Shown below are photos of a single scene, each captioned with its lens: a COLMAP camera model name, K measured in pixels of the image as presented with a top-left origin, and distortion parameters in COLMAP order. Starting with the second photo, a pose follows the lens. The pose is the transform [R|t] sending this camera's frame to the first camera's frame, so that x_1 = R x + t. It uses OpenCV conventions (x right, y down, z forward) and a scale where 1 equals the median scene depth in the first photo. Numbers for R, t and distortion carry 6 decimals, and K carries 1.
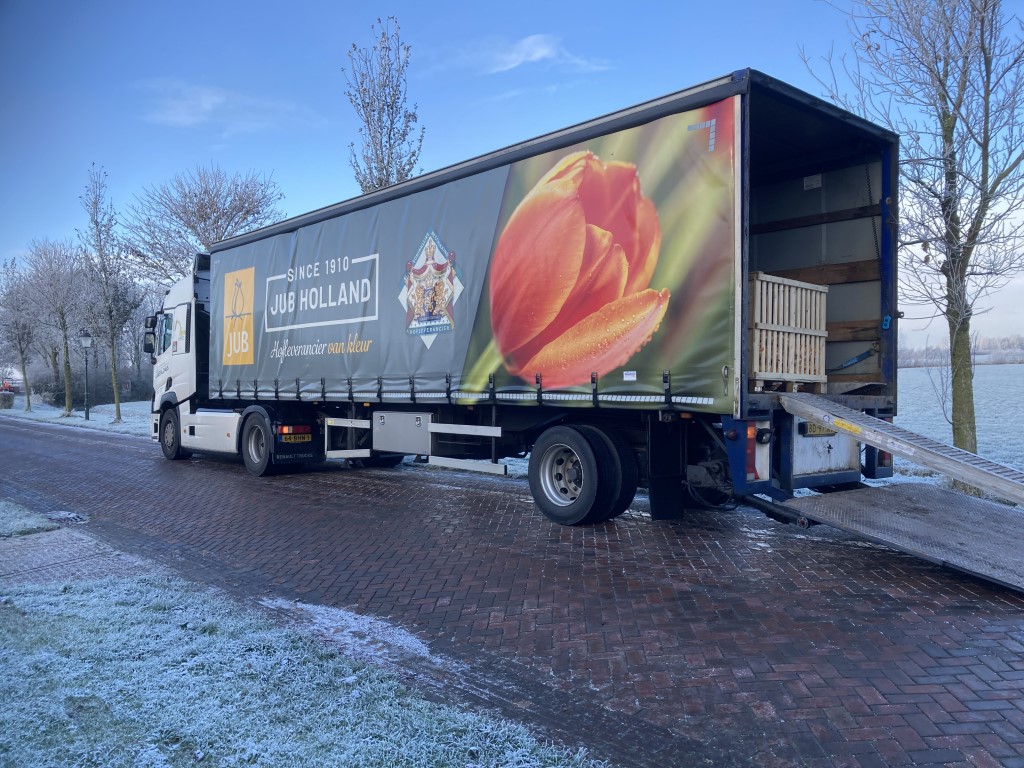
lens RADIAL K [[839.4, 0, 510.4], [0, 839.4, 385.6], [0, 0, 1]] dist [0.060843, -0.048271]
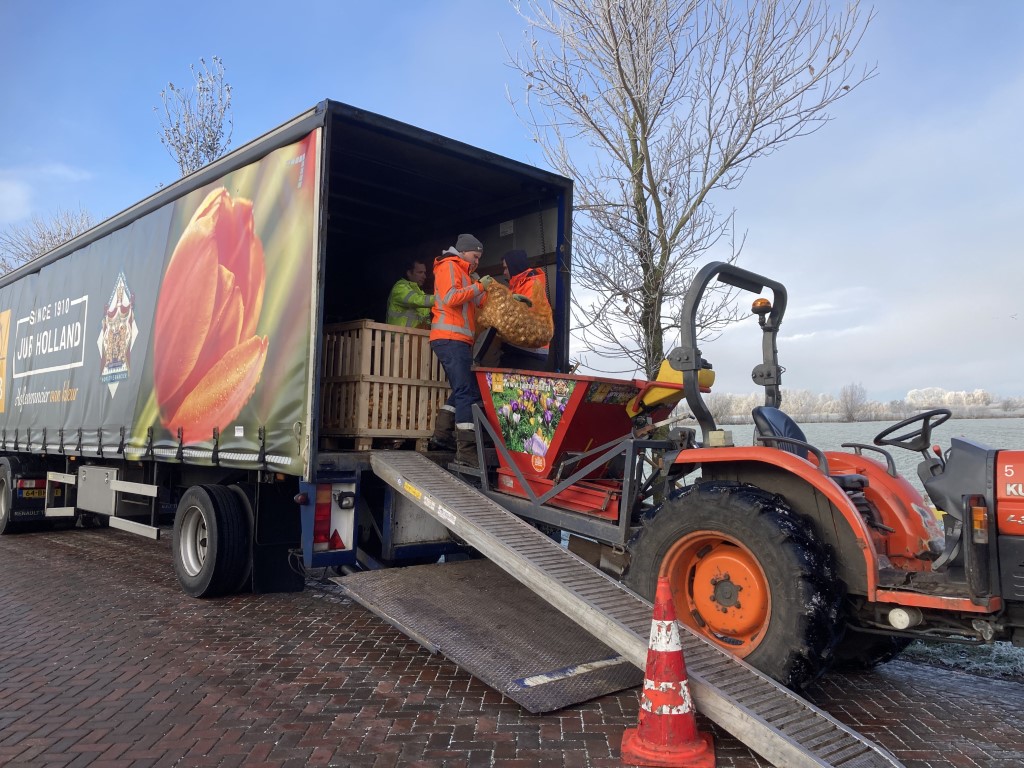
lens RADIAL K [[839.4, 0, 510.3], [0, 839.4, 378.0], [0, 0, 1]] dist [0.060843, -0.048271]
pose [[0.999606, 0.012440, 0.025154, 0.363428], [-0.010715, 0.997656, -0.067586, -0.009289], [-0.025936, 0.067290, 0.997396, 0.076572]]
